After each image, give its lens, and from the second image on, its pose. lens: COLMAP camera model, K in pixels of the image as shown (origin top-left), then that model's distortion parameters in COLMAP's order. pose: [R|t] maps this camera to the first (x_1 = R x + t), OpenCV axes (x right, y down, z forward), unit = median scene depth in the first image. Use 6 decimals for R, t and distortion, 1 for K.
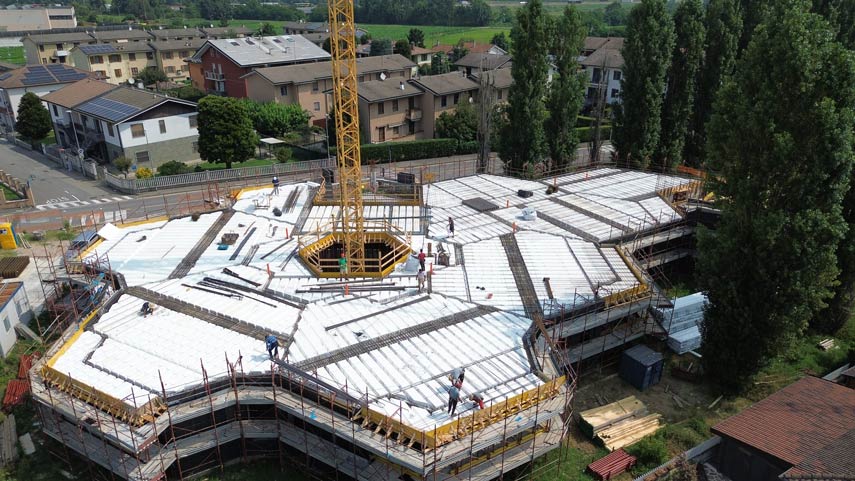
lens RADIAL K [[599.4, 0, 427.5], [0, 599.4, 240.5], [0, 0, 1]] dist [0.085526, -0.073425]
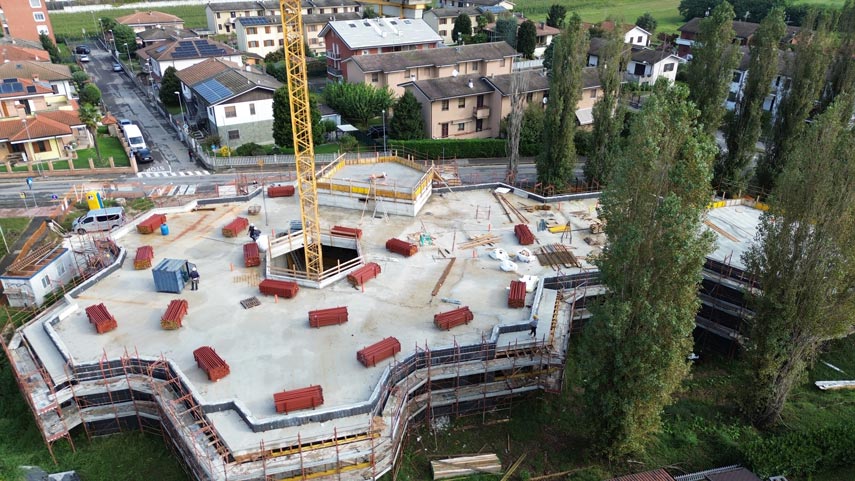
lens RADIAL K [[599.4, 0, 427.5], [0, 599.4, 240.5], [0, 0, 1]] dist [0.085526, -0.073425]
pose [[0.953184, 0.136398, -0.269882, 0.210233], [-0.118208, 0.989546, 0.082621, -0.076361], [0.278330, -0.046850, 0.959342, -0.001014]]
